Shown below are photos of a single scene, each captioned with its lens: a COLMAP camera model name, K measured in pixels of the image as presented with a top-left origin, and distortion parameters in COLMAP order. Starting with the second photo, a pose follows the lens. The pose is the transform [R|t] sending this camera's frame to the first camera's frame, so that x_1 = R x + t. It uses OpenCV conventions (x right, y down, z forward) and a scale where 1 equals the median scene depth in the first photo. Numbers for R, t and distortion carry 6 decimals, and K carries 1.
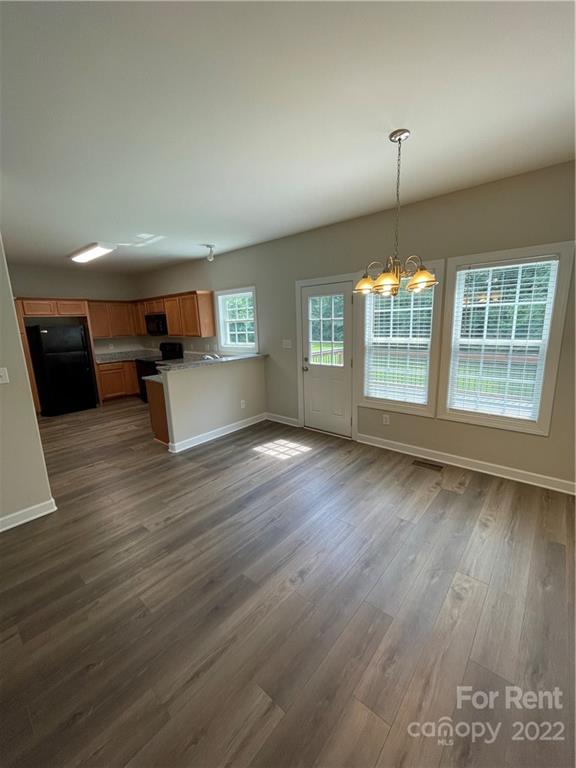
lens RADIAL K [[312.3, 0, 288.8], [0, 312.3, 384.1], [0, 0, 1]] dist [-0.002025, 0.000102]
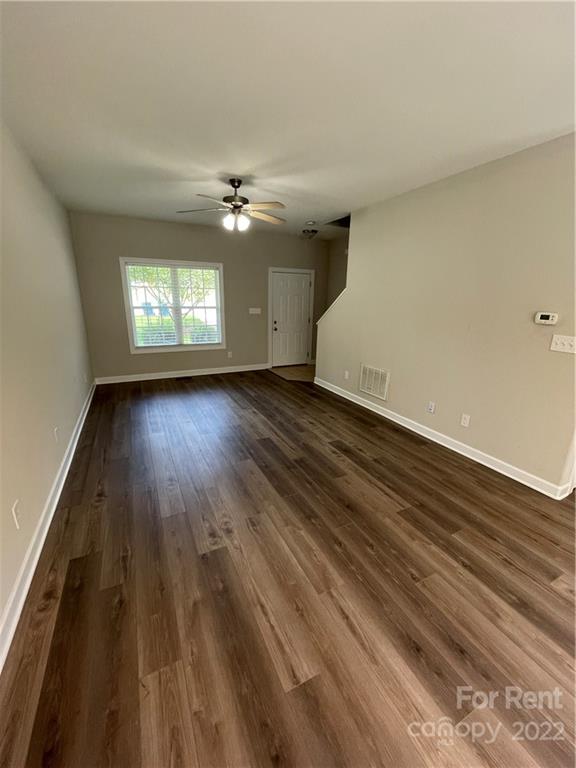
lens RADIAL K [[312.3, 0, 288.3], [0, 312.3, 383.4], [0, 0, 1]] dist [-0.002025, 0.000102]
pose [[-0.390274, 0.271923, -0.879627, 0.175106], [-0.188302, 0.911622, 0.365360, -0.058844], [0.901237, 0.308226, -0.304578, 0.301252]]
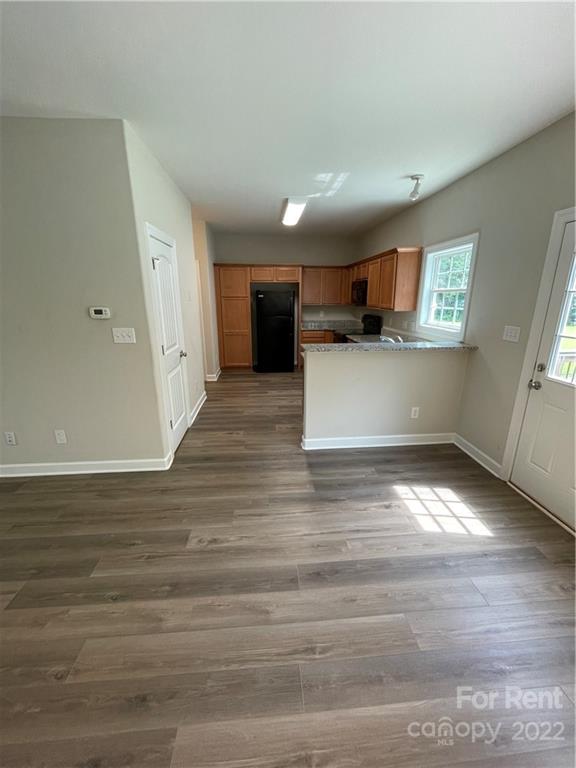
lens RADIAL K [[312.3, 0, 289.0], [0, 312.3, 383.4], [0, 0, 1]] dist [-0.002025, 0.000102]
pose [[0.710481, 0.222914, -0.667478, 0.112855], [-0.162700, 0.974838, 0.152379, -0.065748], [0.684650, 0.000336, 0.728872, 0.336450]]
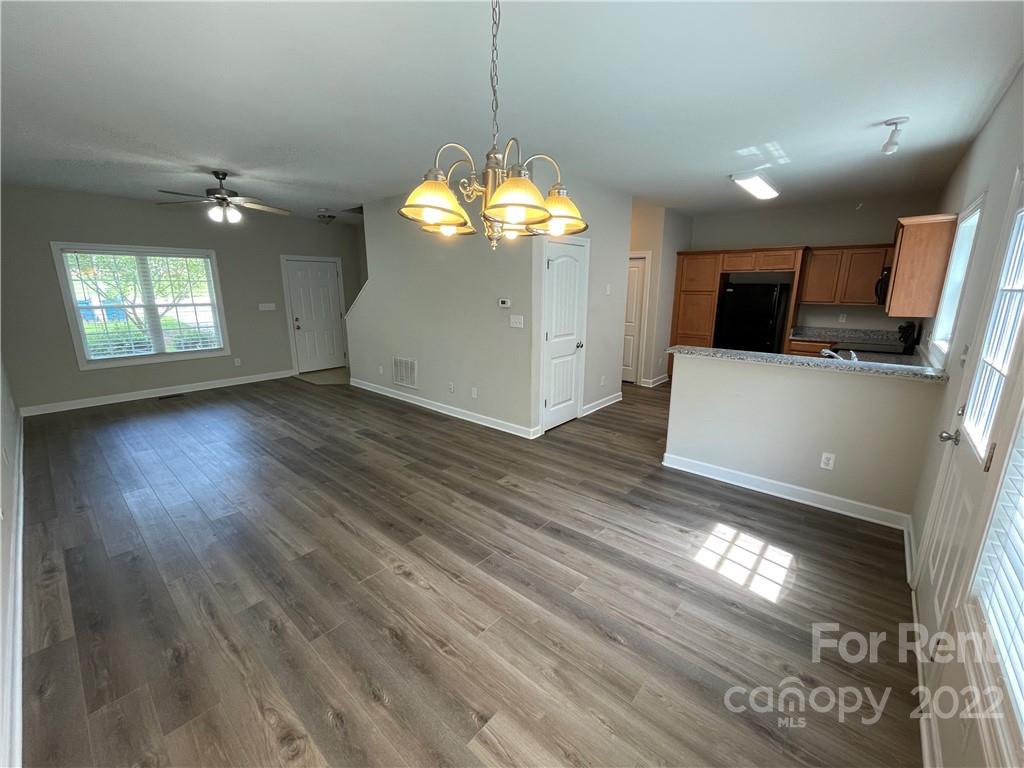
lens RADIAL K [[416.4, 0, 510.6], [0, 416.4, 382.4], [0, 0, 1]] dist [-0.002025, 0.000102]
pose [[-0.009339, 0.256765, -0.966429, 0.485788], [-0.199542, 0.946554, 0.253413, -0.125525], [0.979845, 0.195210, 0.042396, 0.526135]]
